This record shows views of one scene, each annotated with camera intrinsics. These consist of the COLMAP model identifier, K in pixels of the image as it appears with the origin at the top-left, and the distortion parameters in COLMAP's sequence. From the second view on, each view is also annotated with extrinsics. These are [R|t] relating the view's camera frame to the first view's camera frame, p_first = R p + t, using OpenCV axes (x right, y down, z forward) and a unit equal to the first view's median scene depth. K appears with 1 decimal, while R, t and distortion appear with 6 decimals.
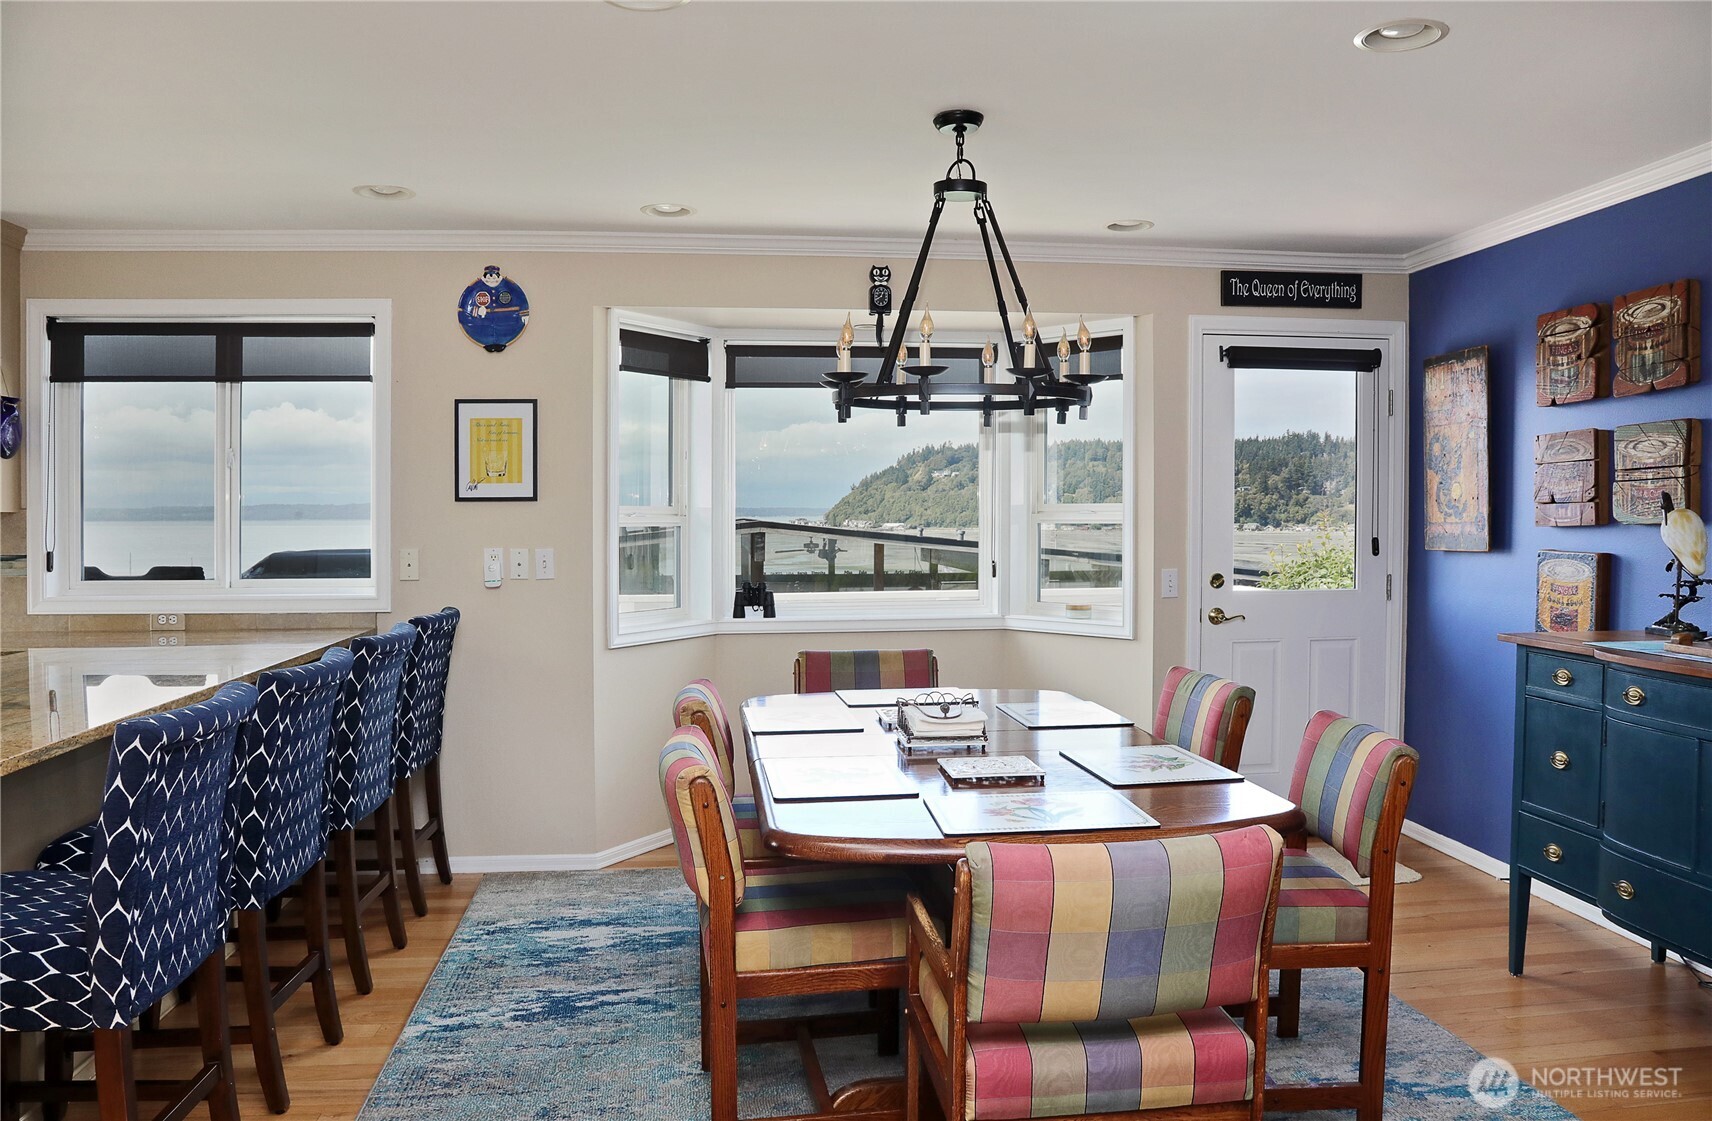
lens RADIAL K [[1226.7, 0, 827.7], [0, 1226.7, 534.8], [0, 0, 1]] dist [-0.065141, 0.024949]
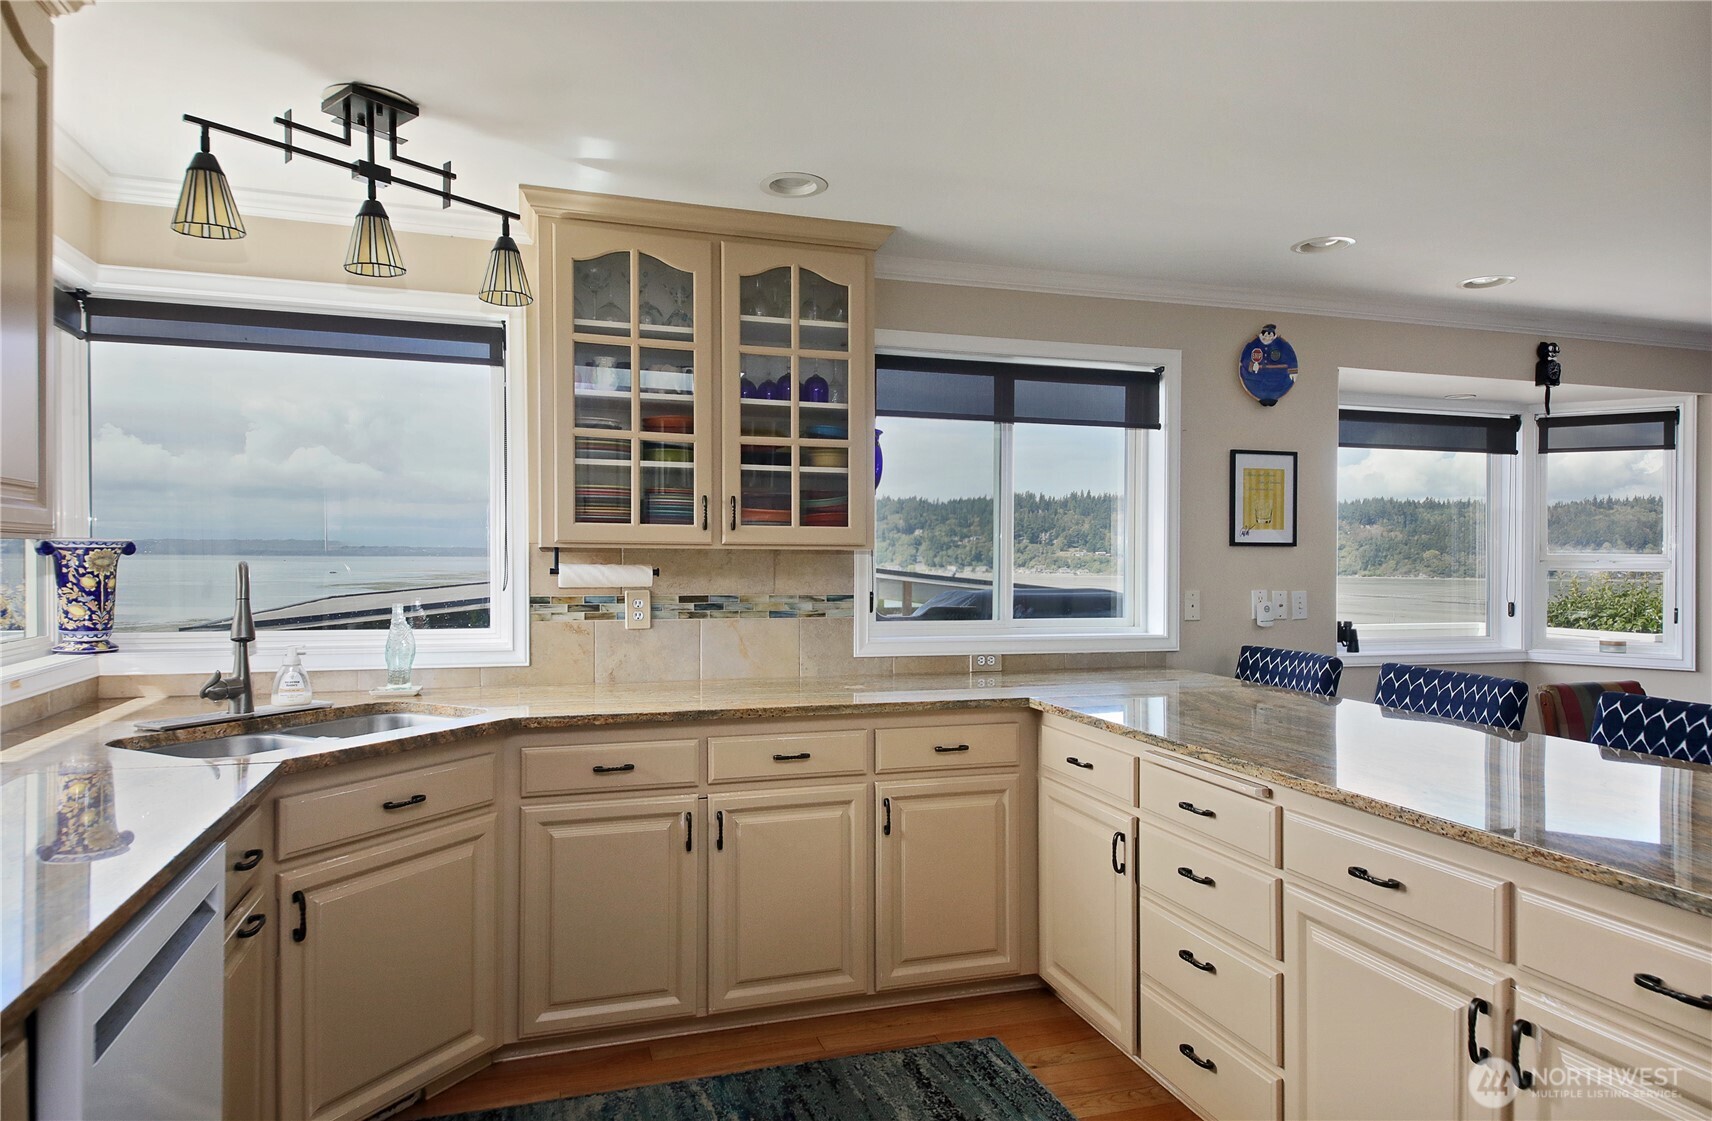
lens RADIAL K [[1054.8, 0, 850.9], [0, 1054.8, 568.4], [0, 0, 1]] dist [0.054181, -0.013833]
pose [[0.975738, 0.009337, 0.218743, -0.837025], [-0.008151, 0.999947, -0.006321, 0.000610], [-0.218791, 0.004384, 0.975762, 0.174180]]
